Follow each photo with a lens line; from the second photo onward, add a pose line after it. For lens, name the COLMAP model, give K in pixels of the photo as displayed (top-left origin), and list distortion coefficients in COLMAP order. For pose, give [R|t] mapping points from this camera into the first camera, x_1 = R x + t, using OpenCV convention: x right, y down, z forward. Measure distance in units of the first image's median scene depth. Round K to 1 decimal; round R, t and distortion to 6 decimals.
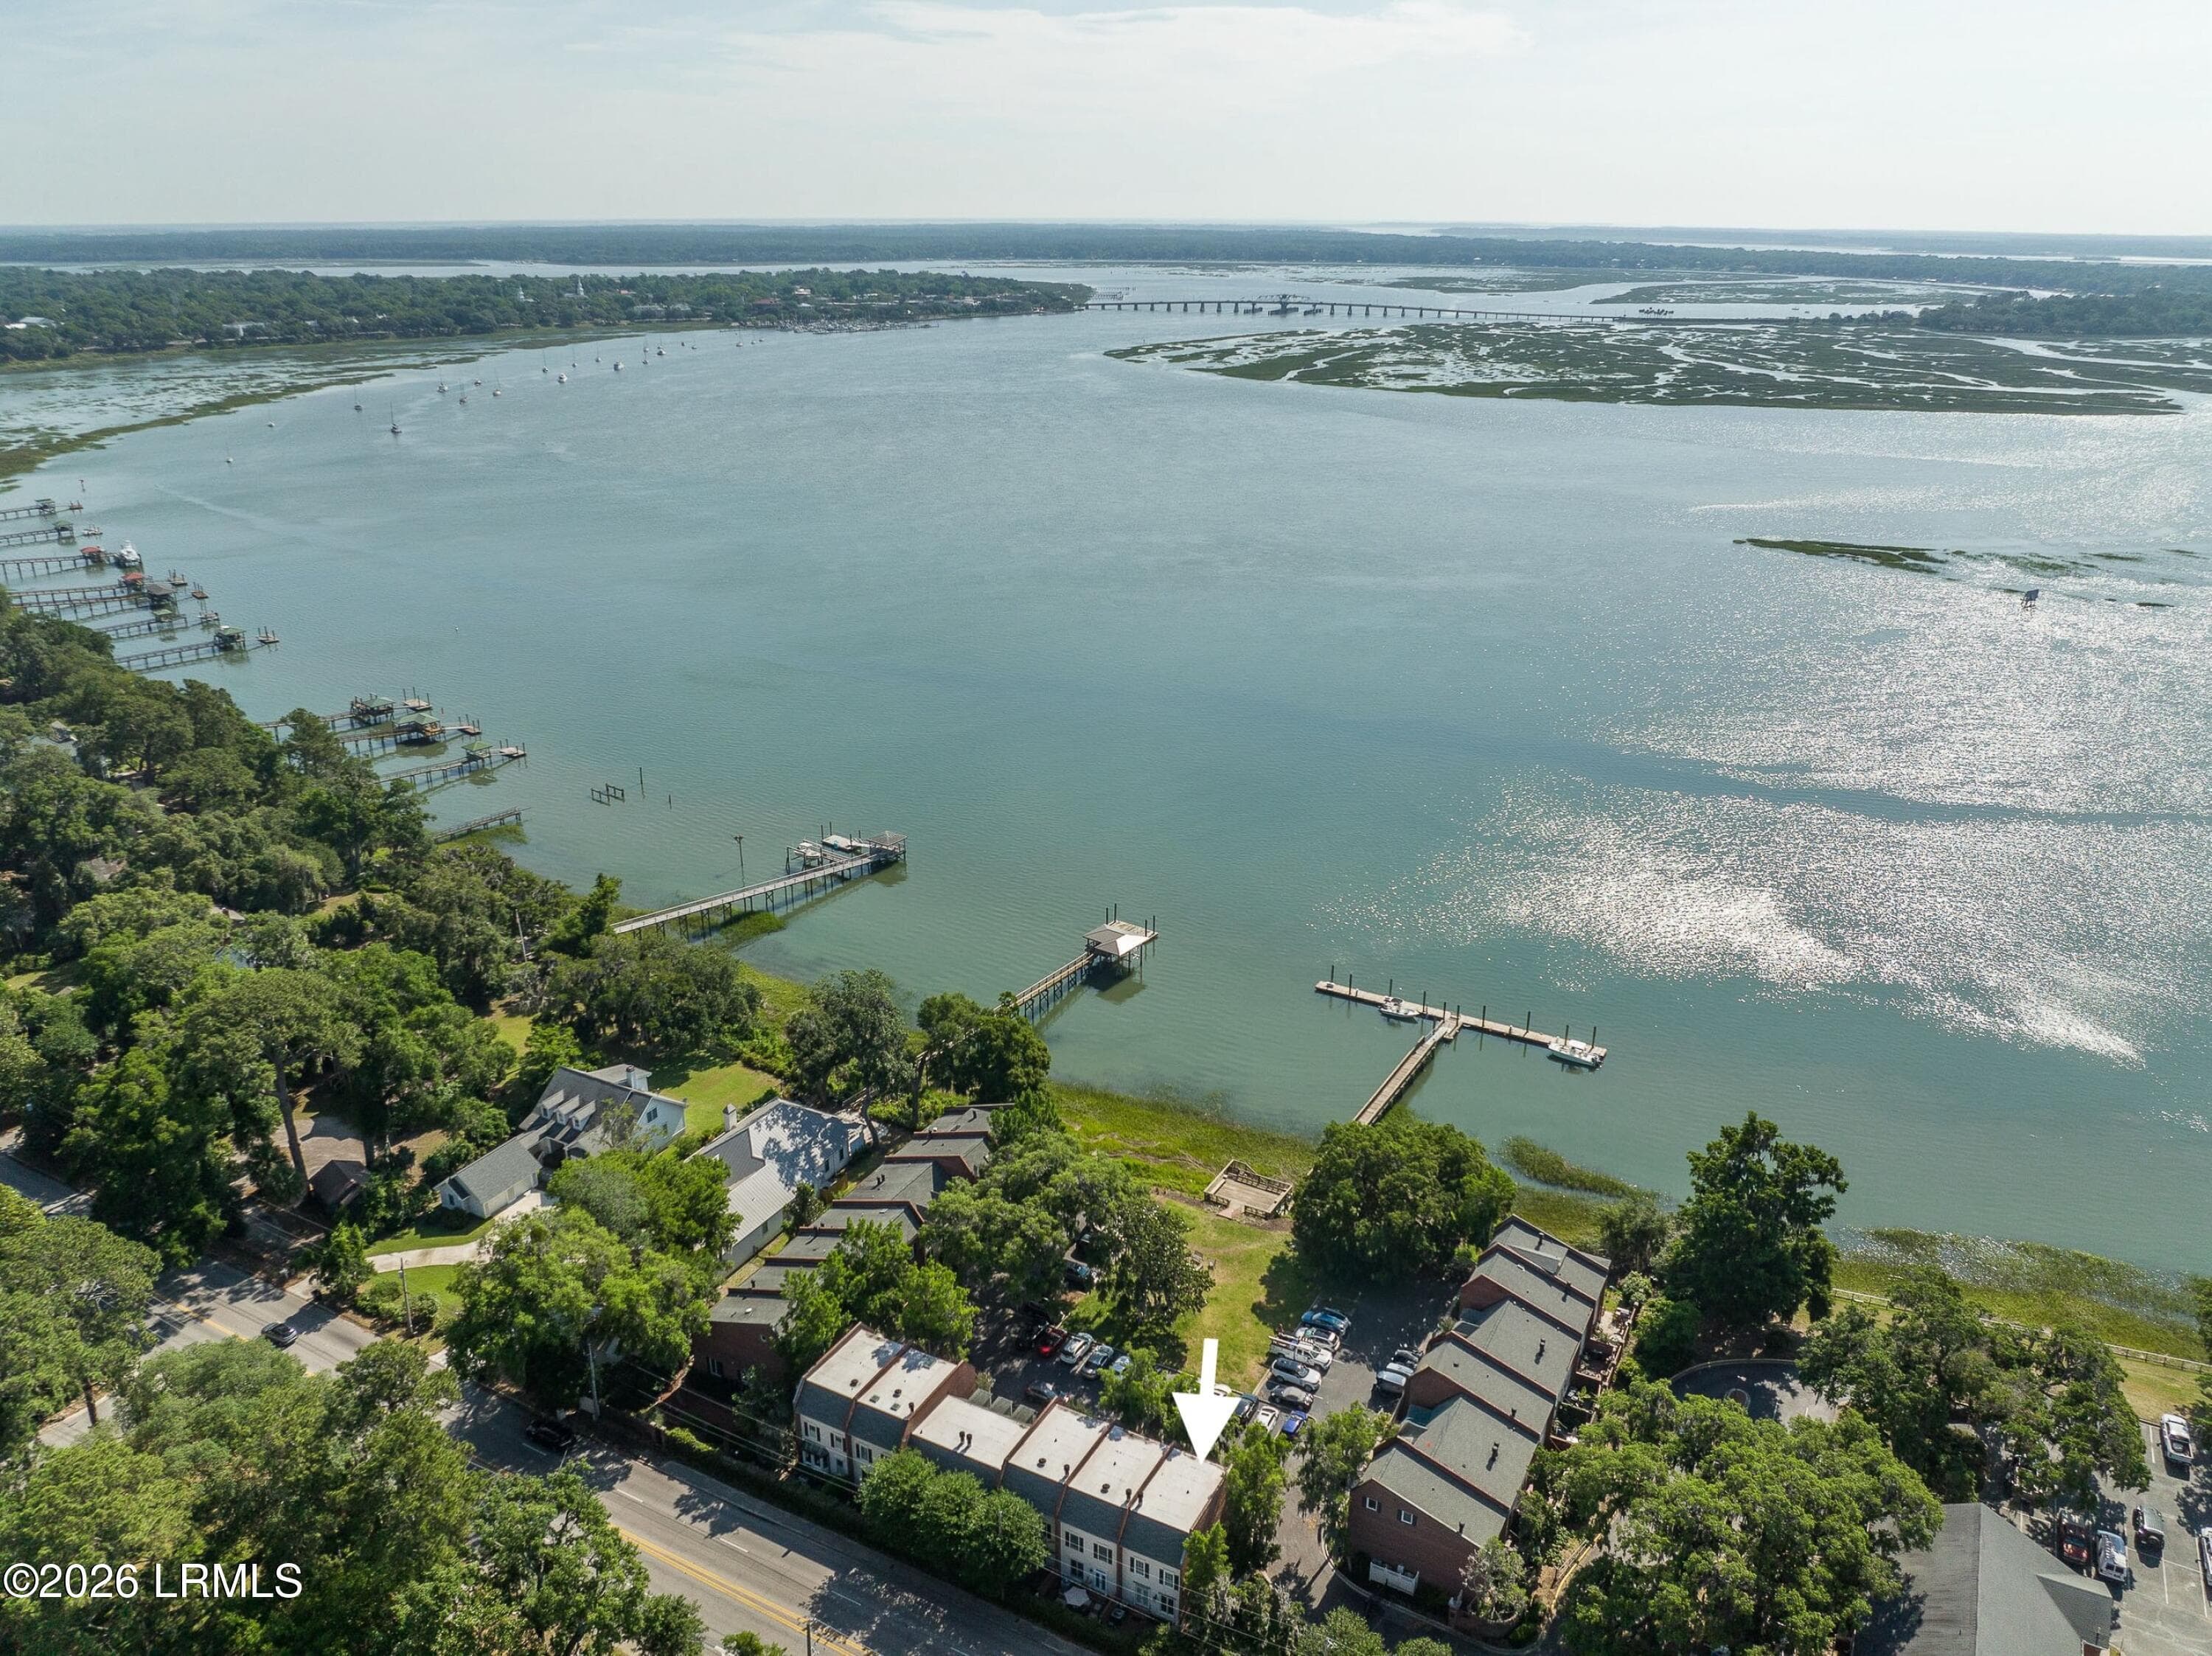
lens RADIAL K [[1609.9, 0, 1106.6], [0, 1609.9, 830.1], [0, 0, 1]] dist [-0.036741, 0.005839]
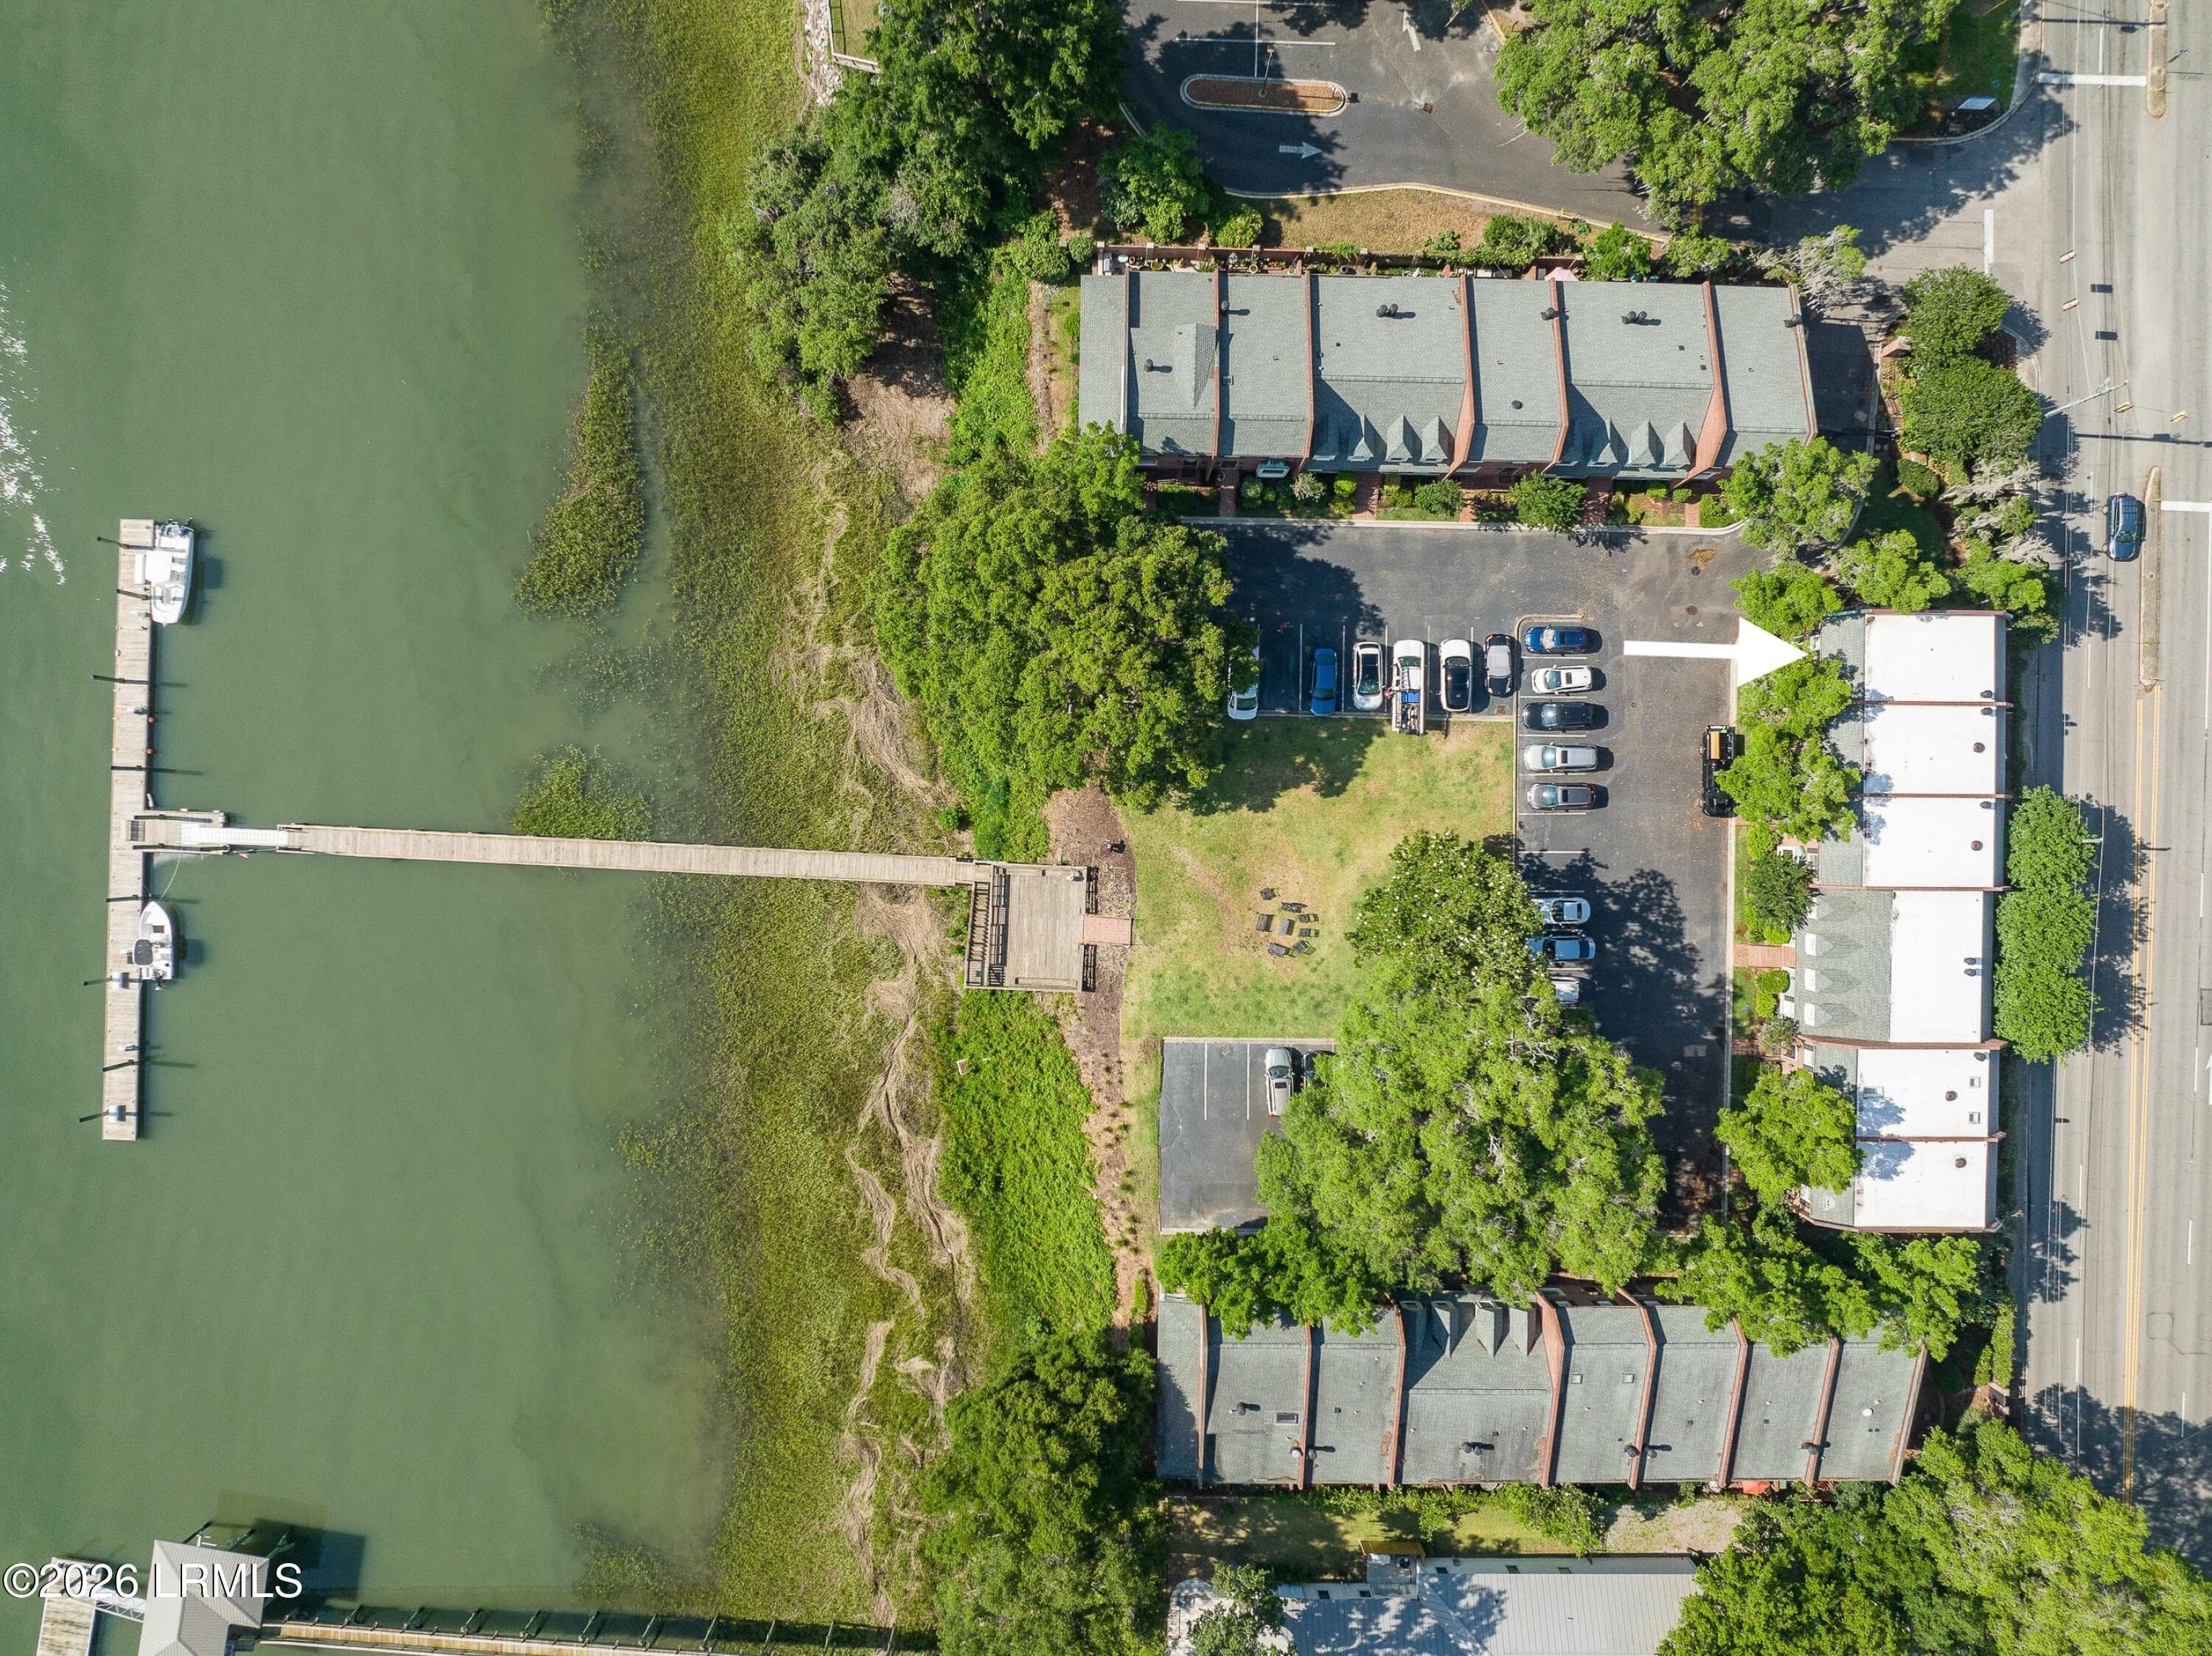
lens RADIAL K [[1609.9, 0, 1122.2], [0, 1609.9, 816.8], [0, 0, 1]] dist [-0.036741, 0.005839]
pose [[-0.462251, -0.886706, -0.008768, 0.092892], [0.314308, -0.173083, 0.933409, -0.240278], [-0.829177, 0.428713, 0.358707, 0.612191]]
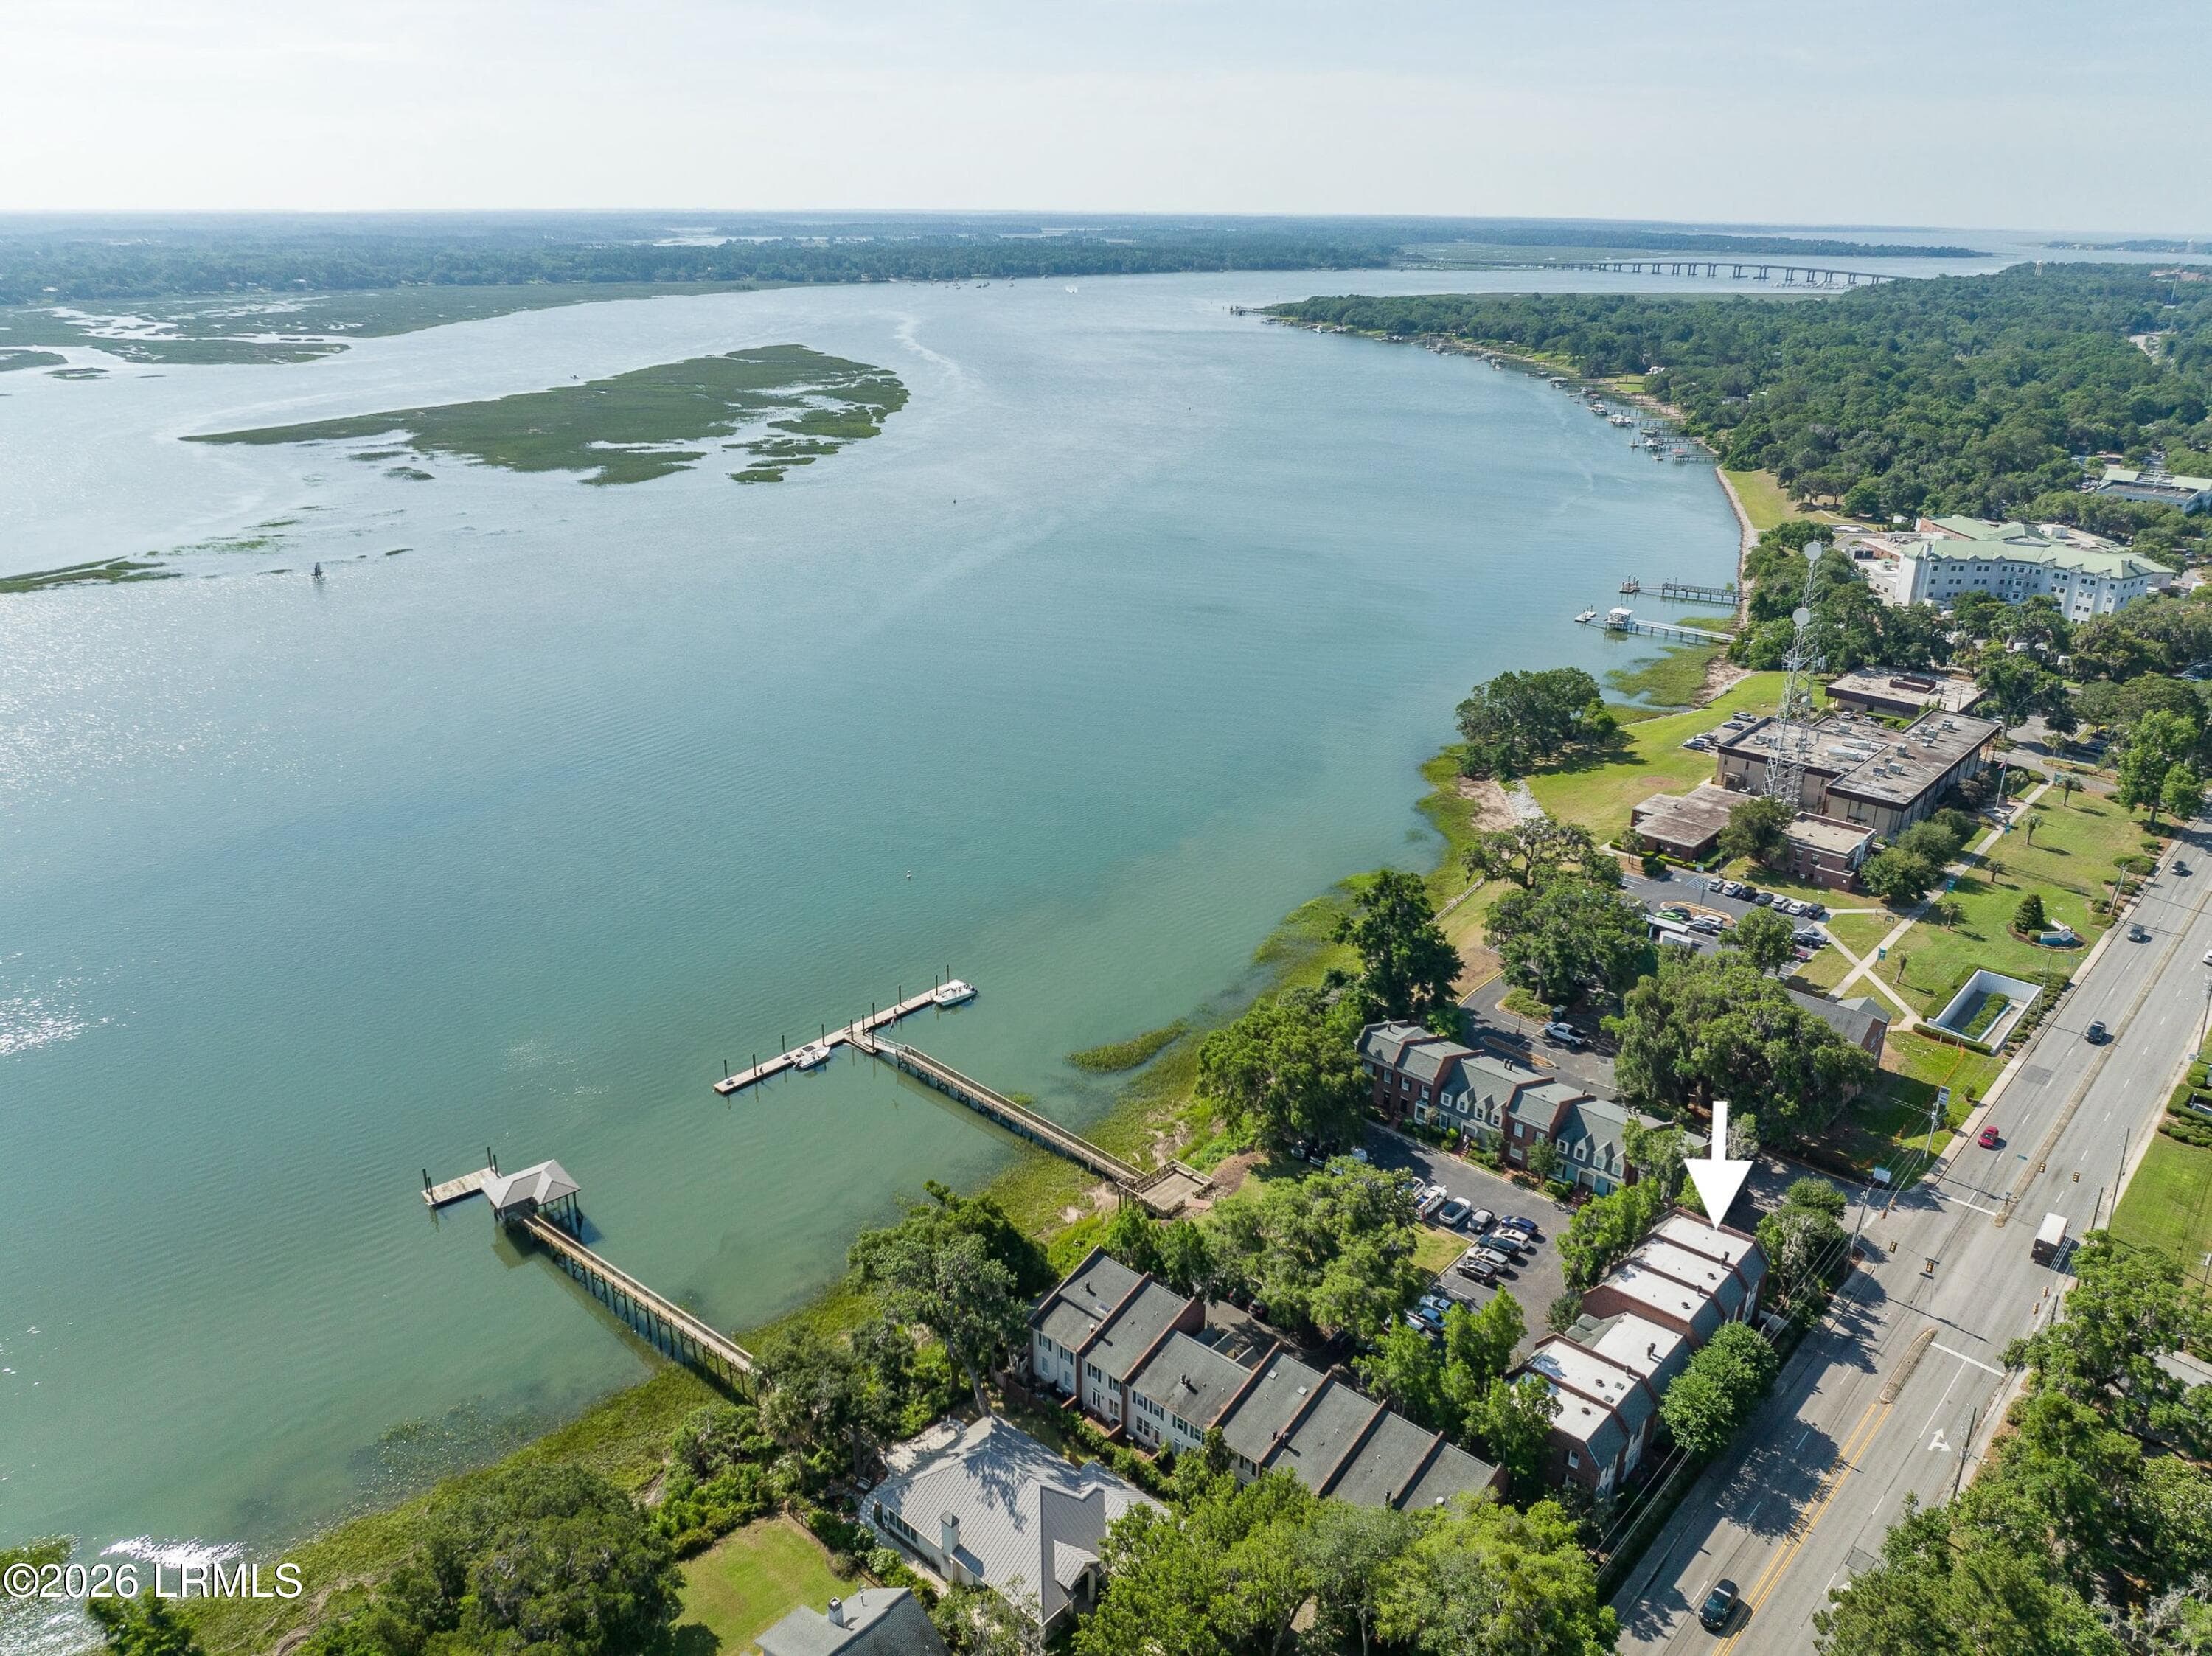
lens RADIAL K [[1609.9, 0, 1103.5], [0, 1609.9, 825.6], [0, 0, 1]] dist [-0.036741, 0.005839]
pose [[0.233359, -0.354100, 0.905625, -0.609852], [0.343082, 0.901427, 0.264054, -0.208753], [-0.909856, 0.249084, 0.331842, 0.529189]]
